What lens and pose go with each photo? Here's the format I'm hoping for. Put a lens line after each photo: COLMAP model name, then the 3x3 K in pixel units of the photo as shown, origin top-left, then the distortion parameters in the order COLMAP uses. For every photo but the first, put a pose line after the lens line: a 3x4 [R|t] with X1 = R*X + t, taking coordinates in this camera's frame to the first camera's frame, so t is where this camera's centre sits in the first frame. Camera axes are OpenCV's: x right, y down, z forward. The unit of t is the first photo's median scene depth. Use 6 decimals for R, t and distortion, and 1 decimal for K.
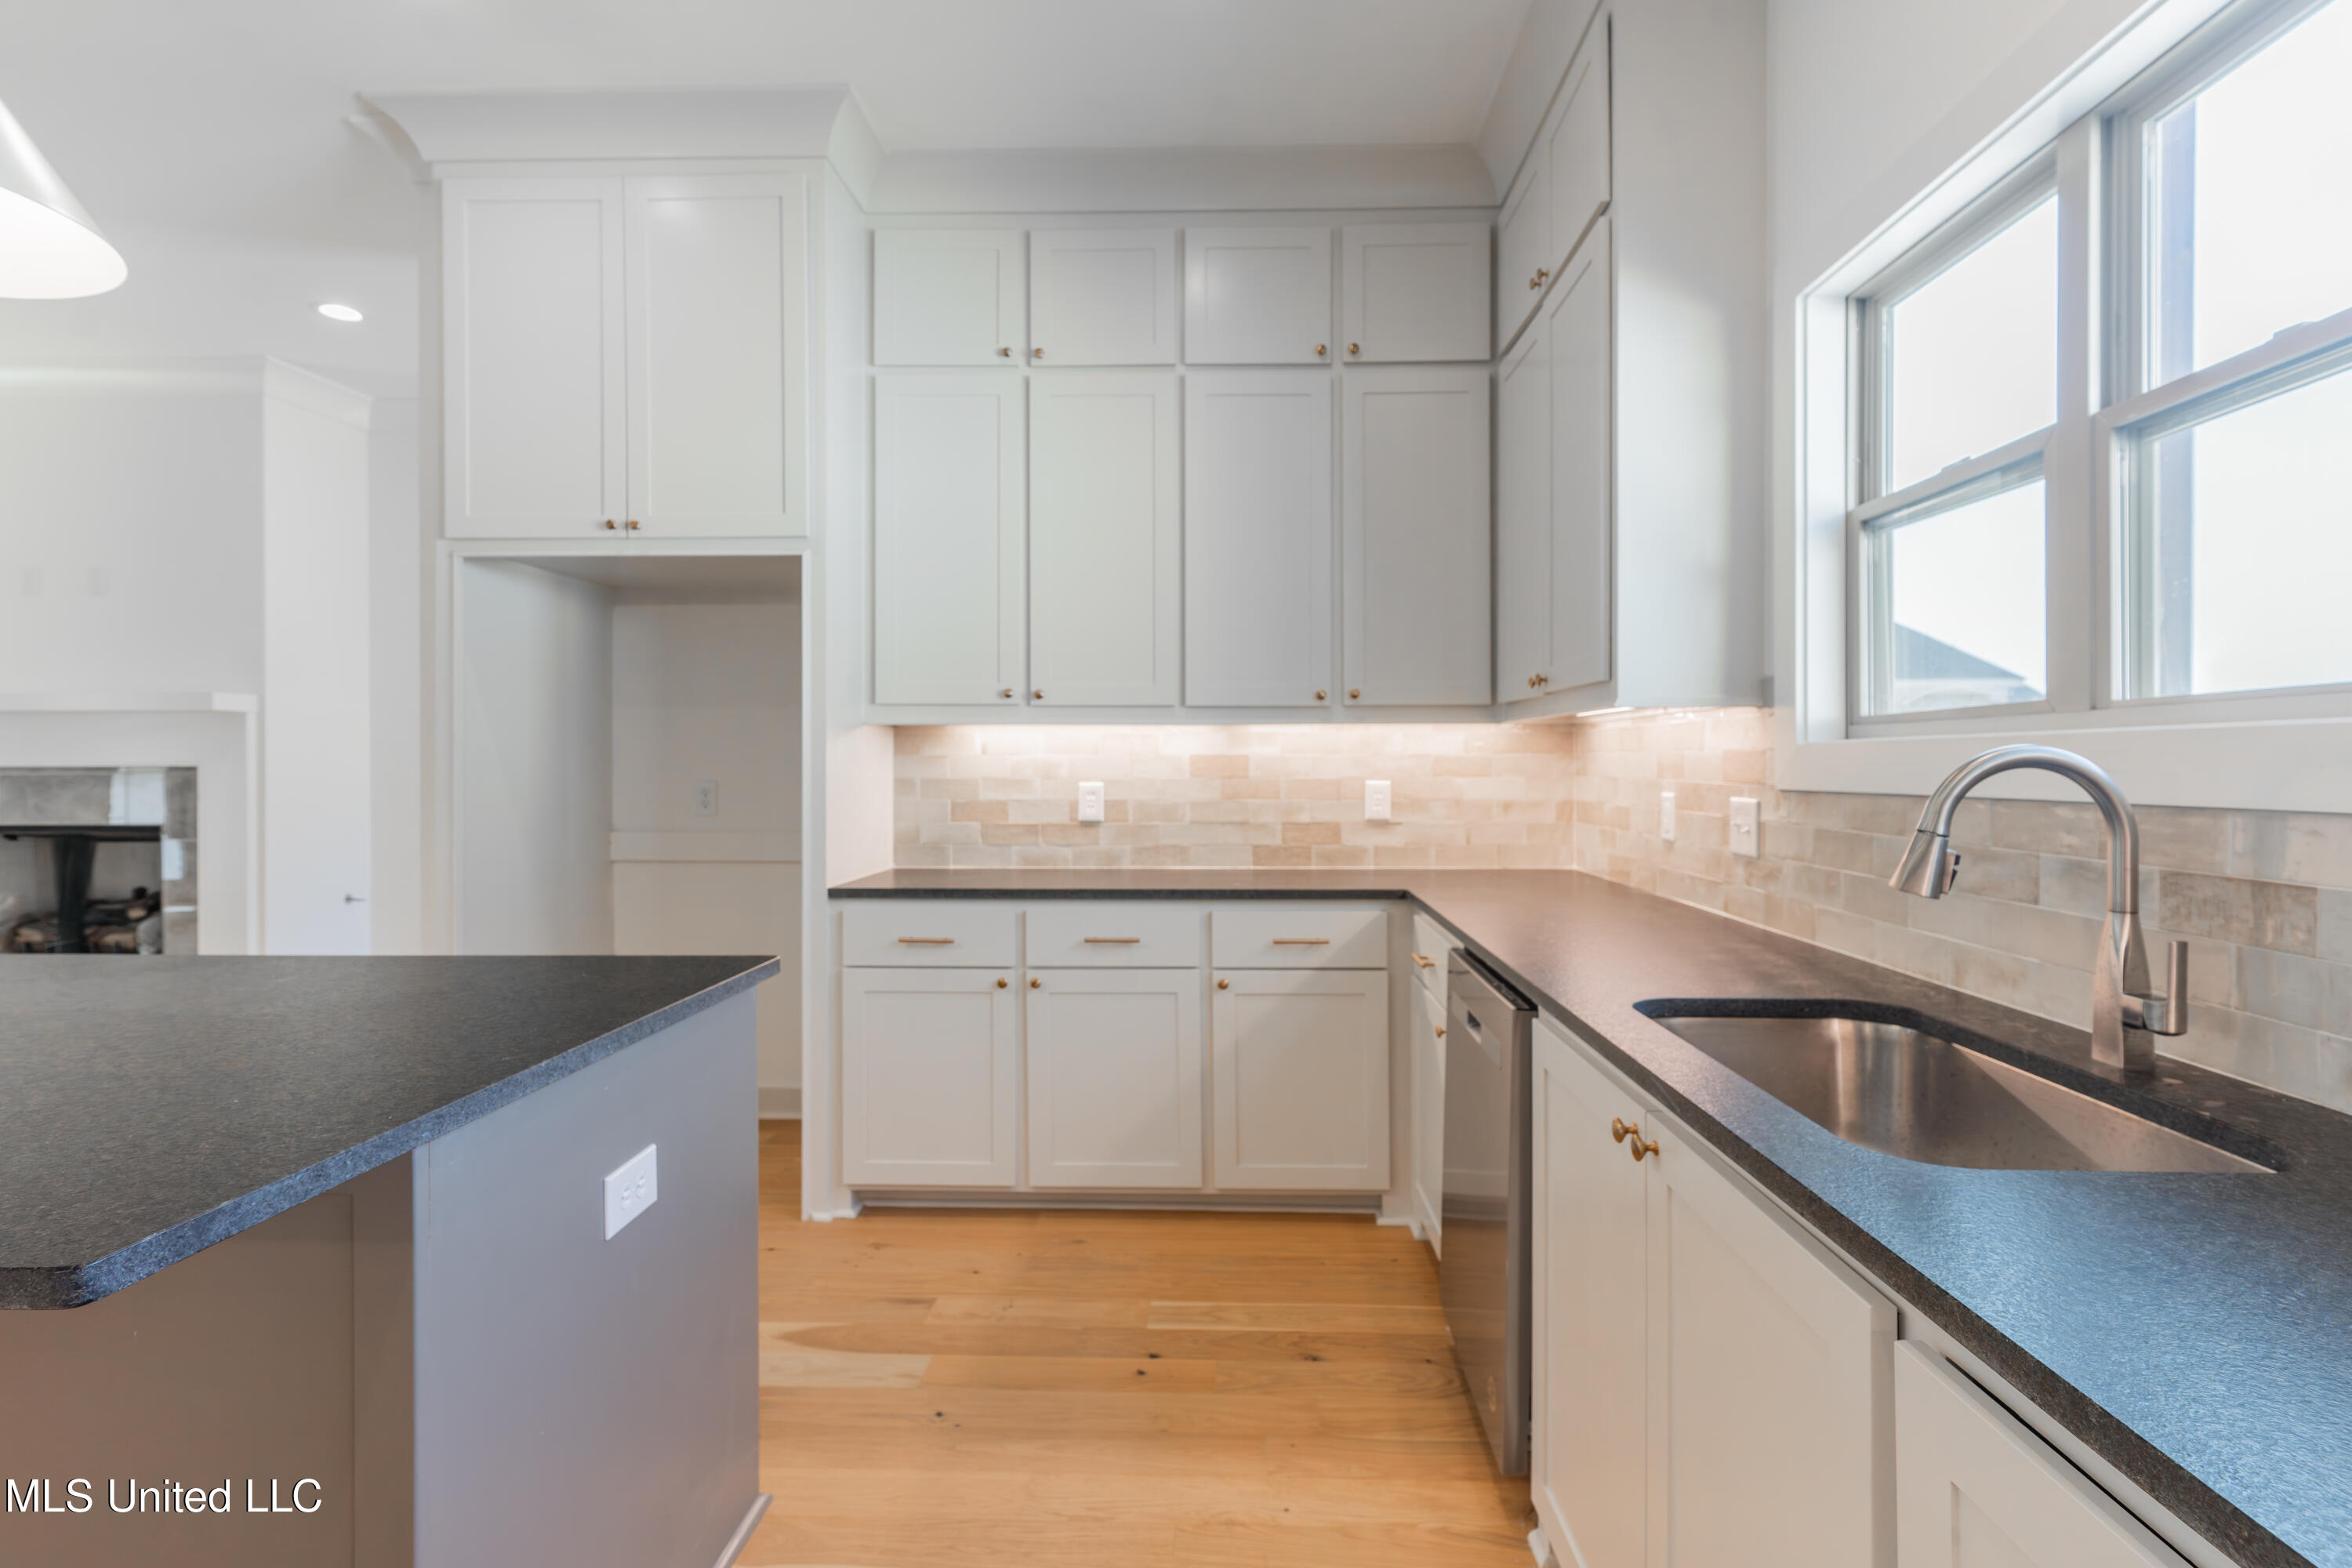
lens RADIAL K [[1130.3, 0, 1199.1], [0, 1130.3, 766.0], [0, 0, 1]] dist [0.000153, 0.000011]
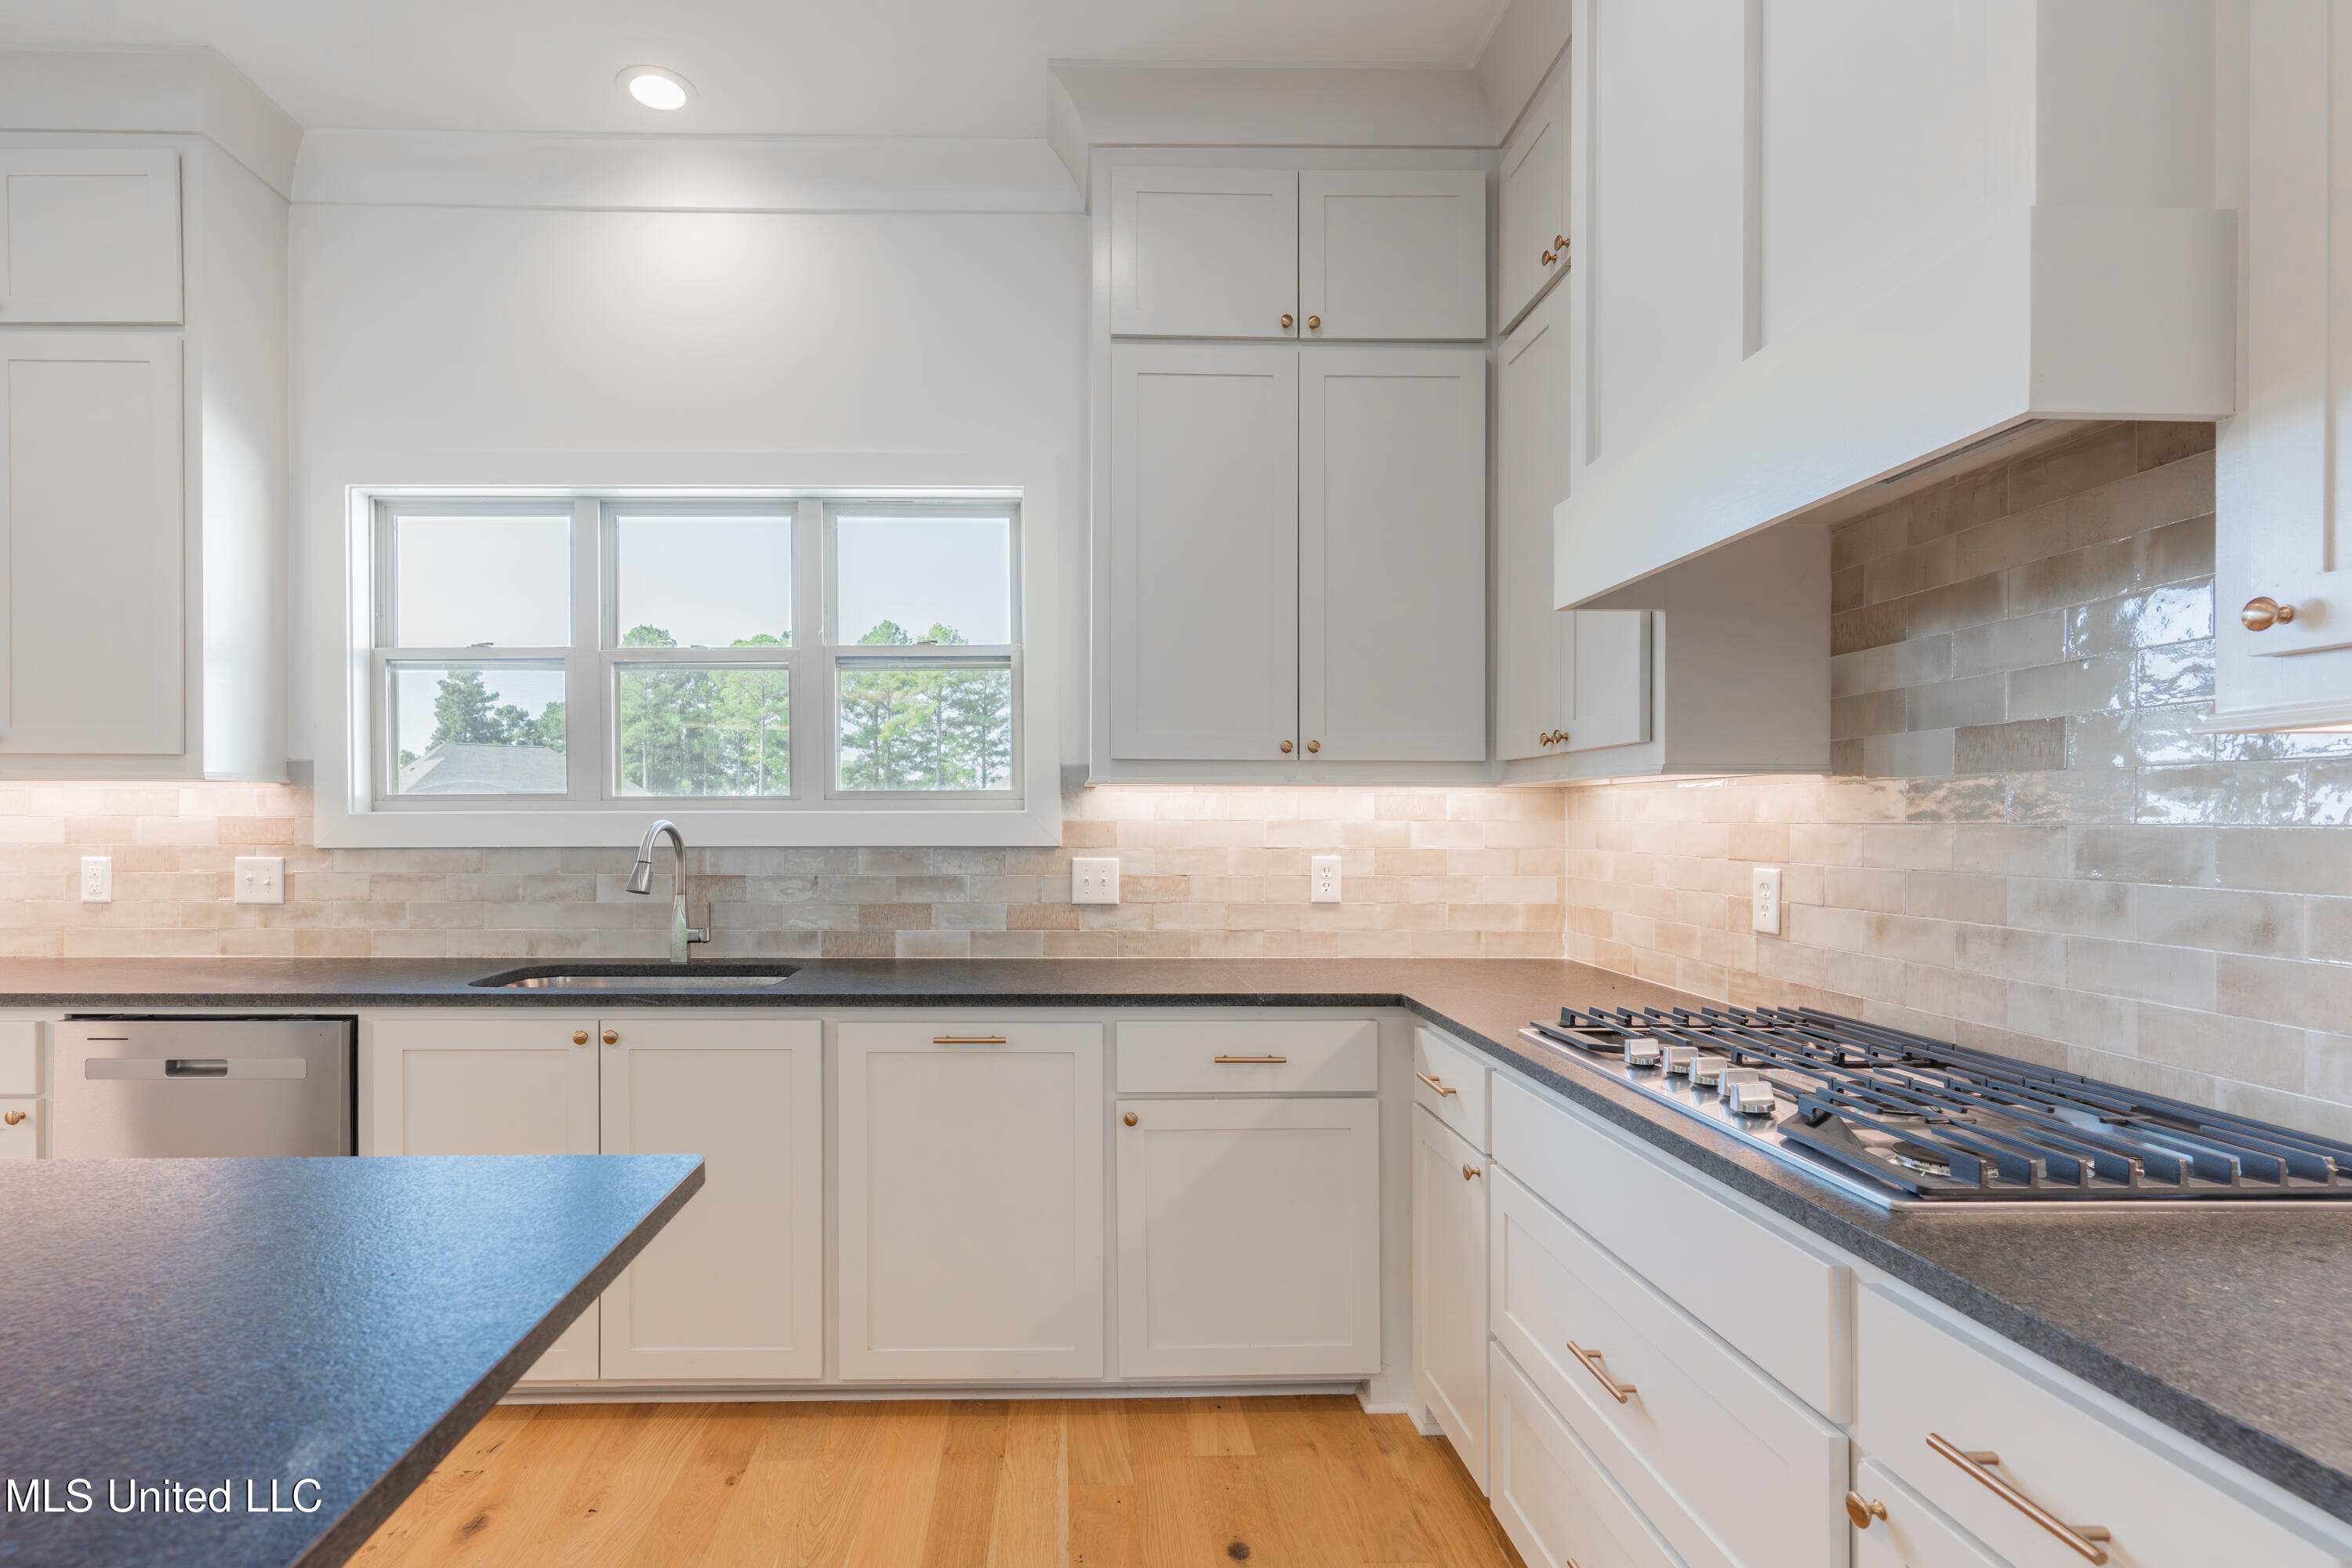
lens RADIAL K [[1152.5, 0, 1096.8], [0, 1152.5, 823.8], [0, 0, 1]] dist [-0.000599, 0.000591]
pose [[-0.061335, -0.002889, 0.998113, -0.595621], [0.002188, 0.999993, 0.003029, -0.006498], [-0.998115, 0.002370, -0.061328, 0.121227]]
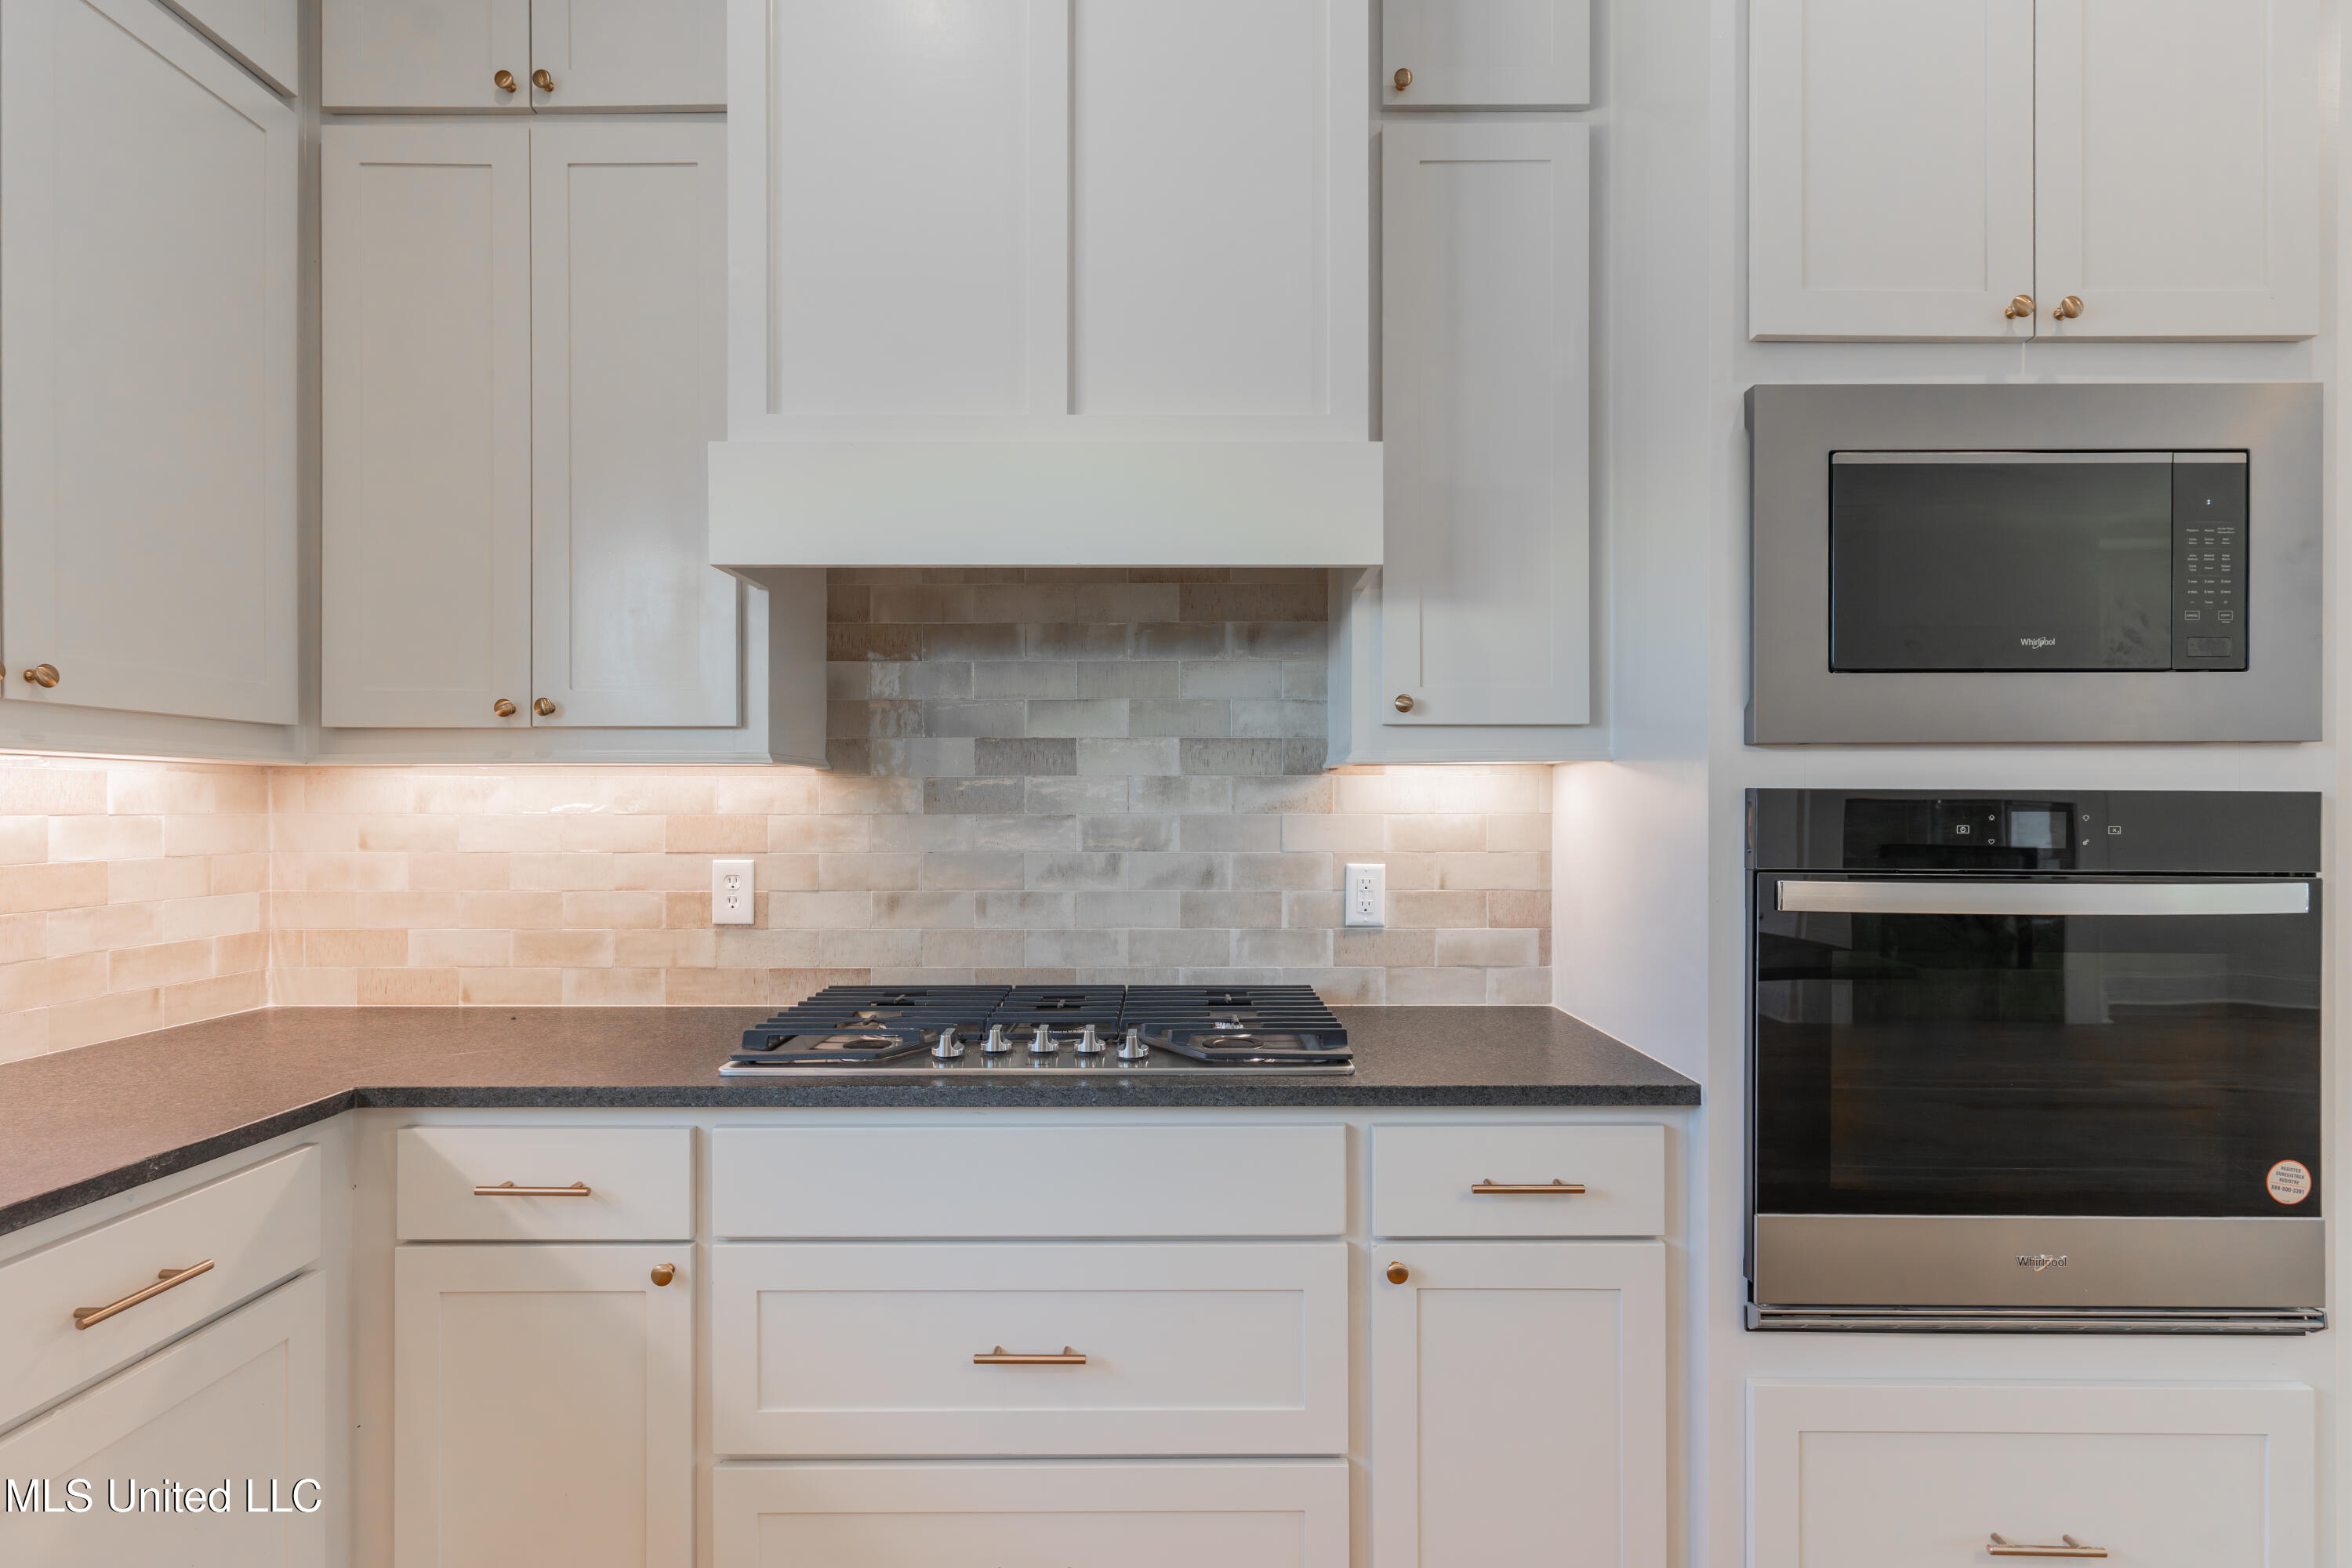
lens RADIAL K [[1127.6, 0, 1177.6], [0, 1127.6, 803.6], [0, 0, 1]] dist [0.001484, 0.000429]
pose [[-0.999378, 0.002097, -0.035215, -0.188430], [0.002030, 0.999996, 0.001937, -0.010922], [0.035219, 0.001865, -0.999378, 0.353480]]
